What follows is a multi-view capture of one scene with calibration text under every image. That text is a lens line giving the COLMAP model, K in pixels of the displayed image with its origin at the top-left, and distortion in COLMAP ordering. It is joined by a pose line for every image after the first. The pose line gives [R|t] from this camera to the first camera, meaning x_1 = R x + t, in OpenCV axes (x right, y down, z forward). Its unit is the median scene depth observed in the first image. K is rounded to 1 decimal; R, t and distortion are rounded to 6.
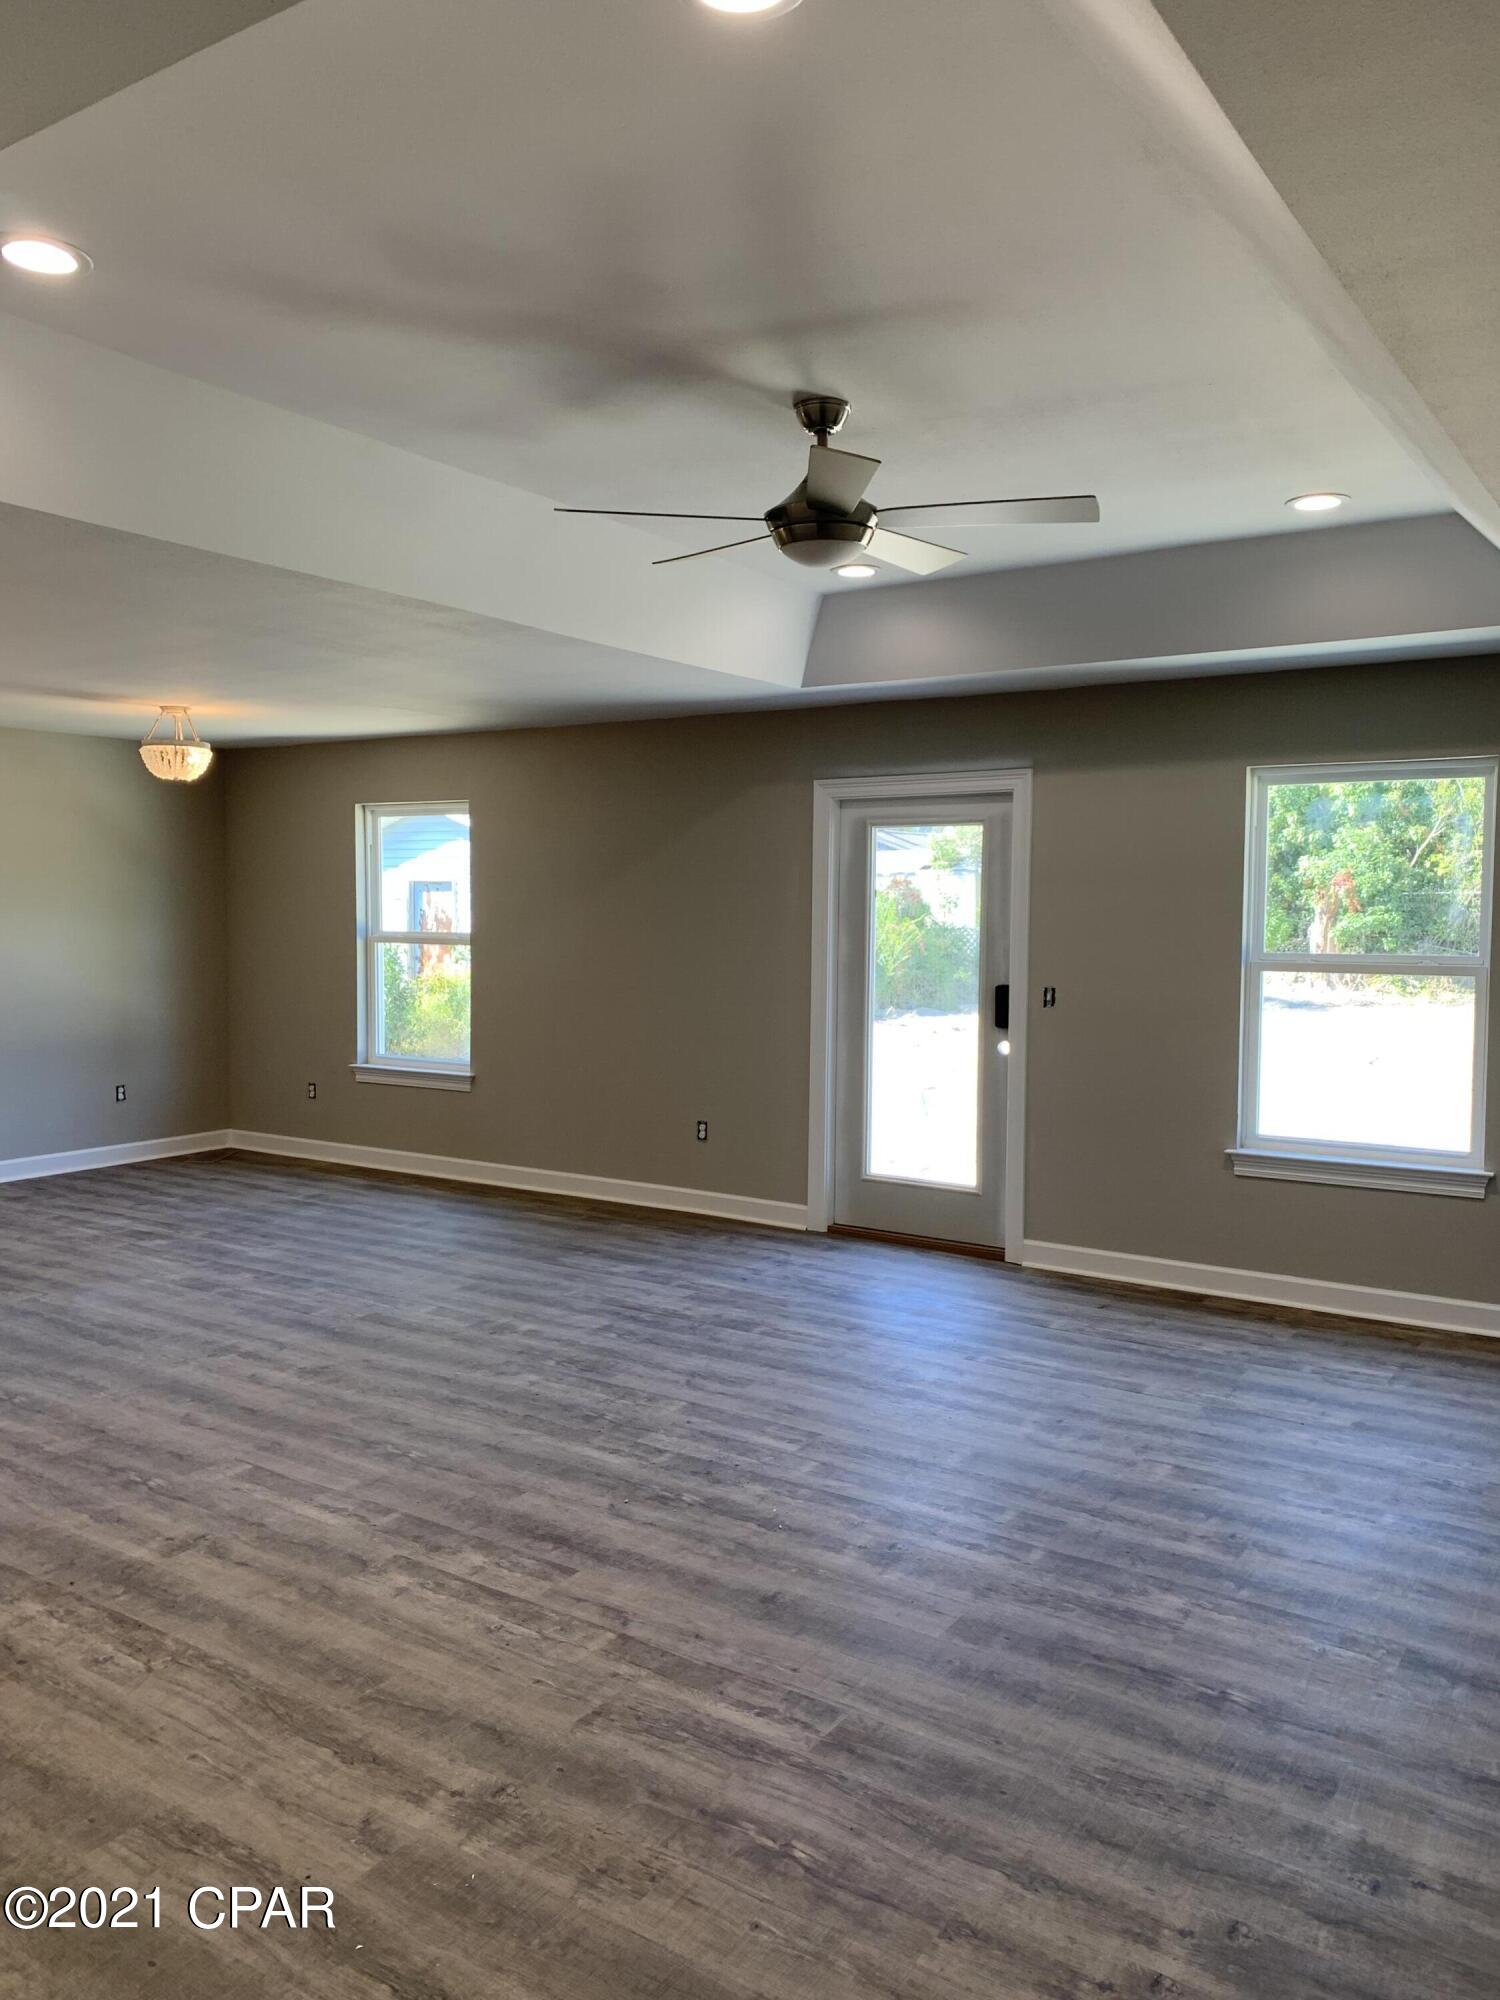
lens RADIAL K [[1519.7, 0, 747.5], [0, 1519.7, 991.3], [0, 0, 1]] dist [0.048645, -0.037604]
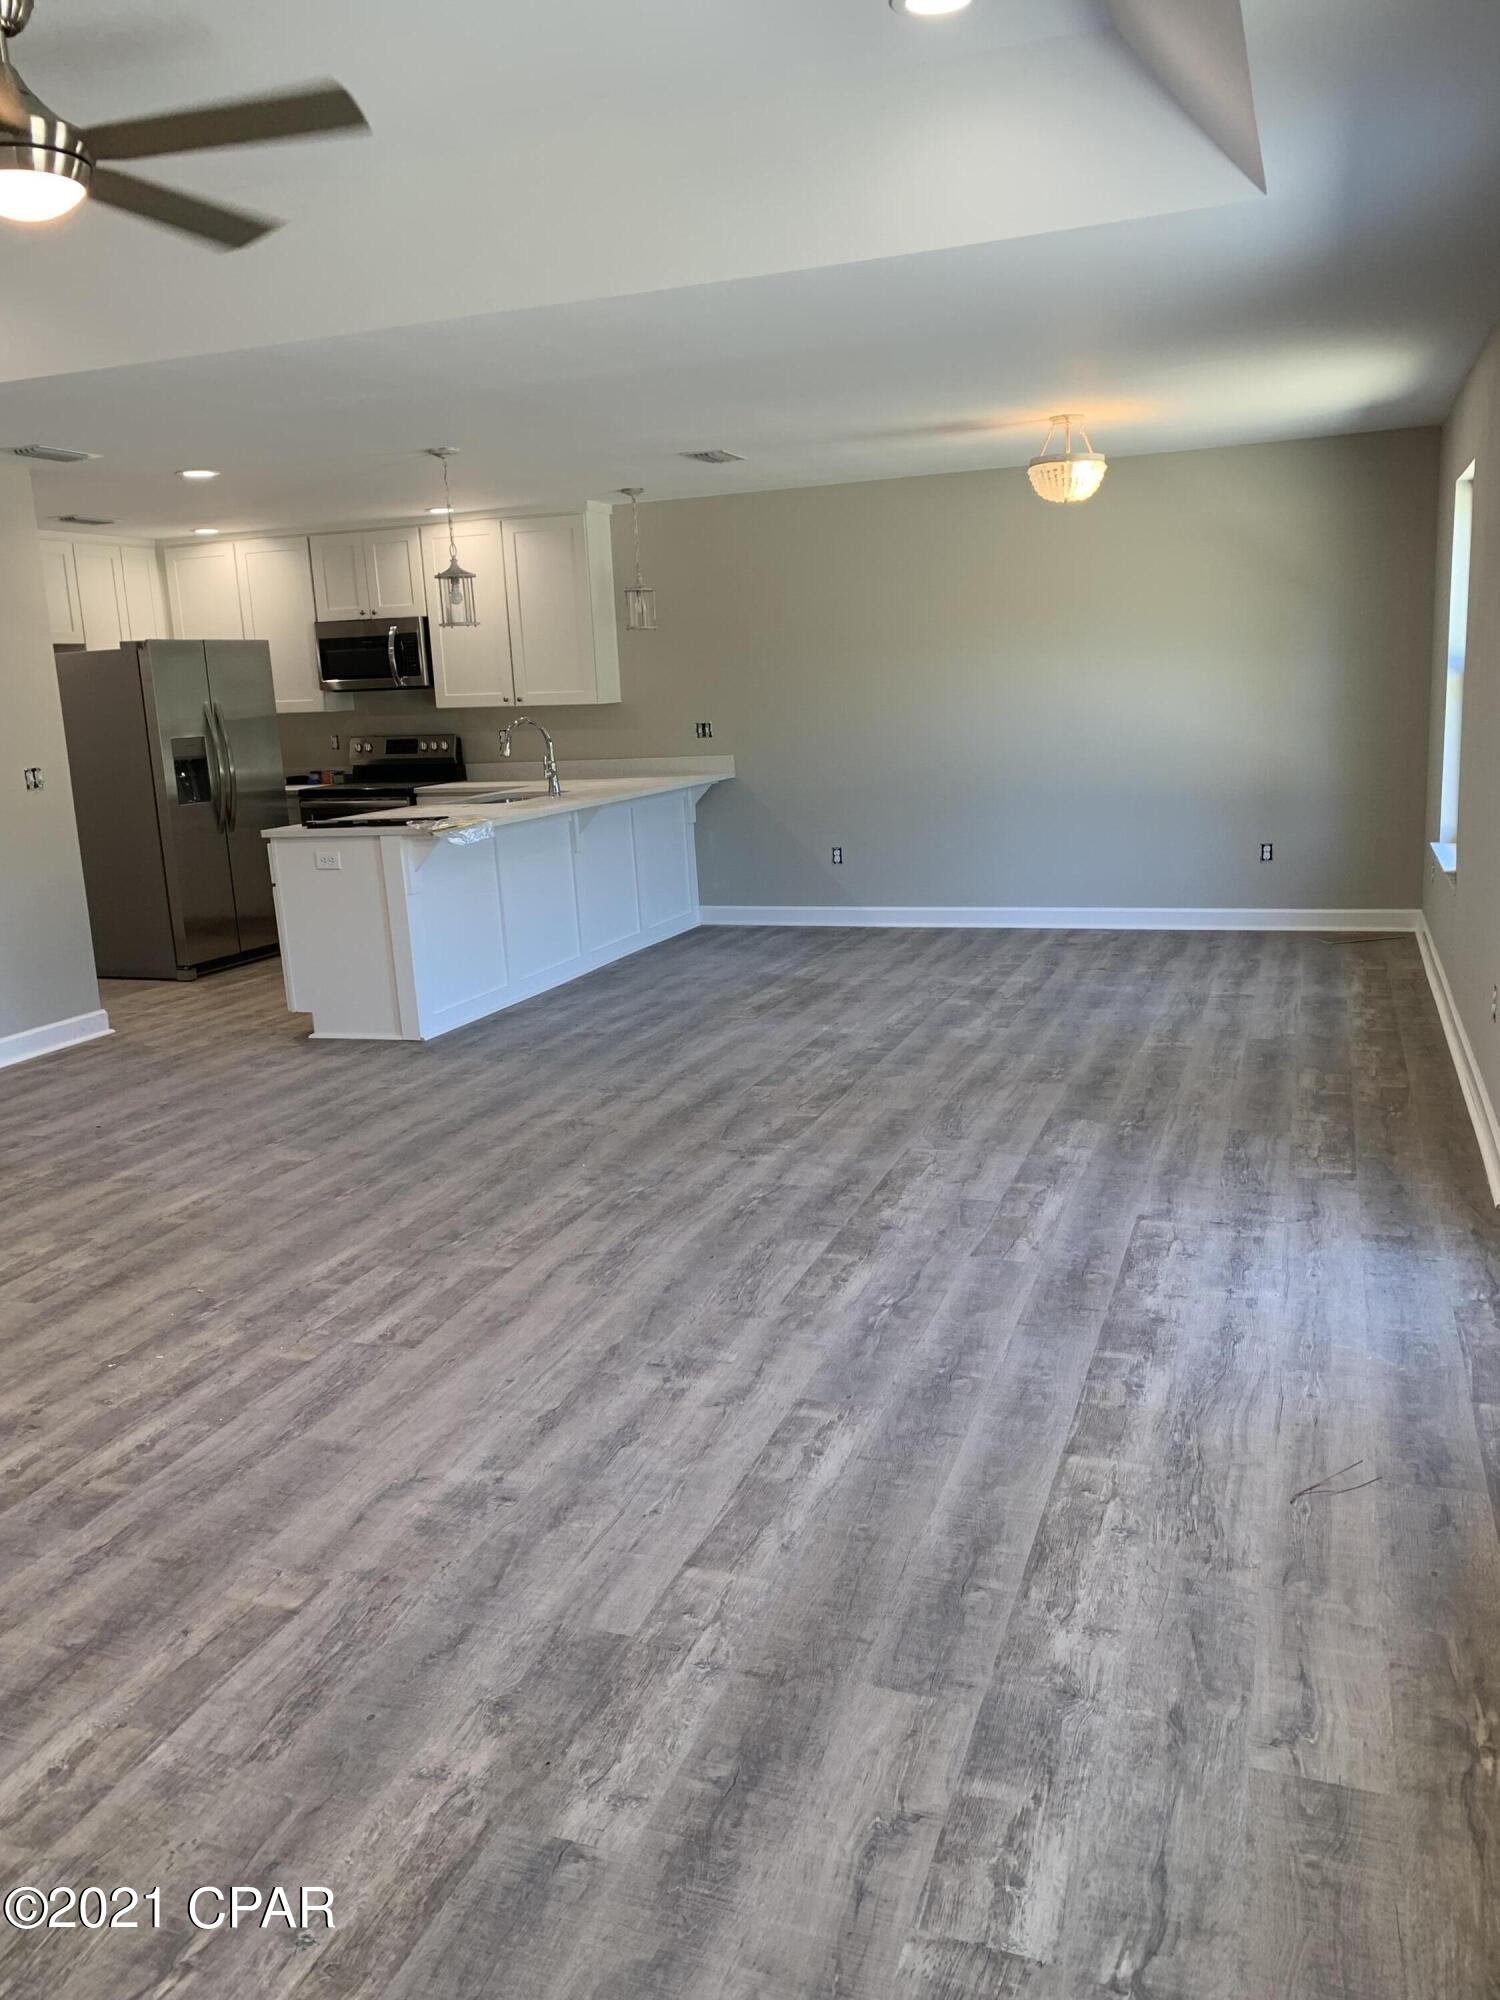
lens RADIAL K [[1519.7, 0, 753.4], [0, 1519.7, 1004.6], [0, 0, 1]] dist [0.048645, -0.037604]
pose [[0.235351, 0.187708, -0.953612, 0.764840], [-0.004291, 0.981364, 0.192112, -0.032614], [0.971901, -0.041121, 0.231770, 0.944626]]
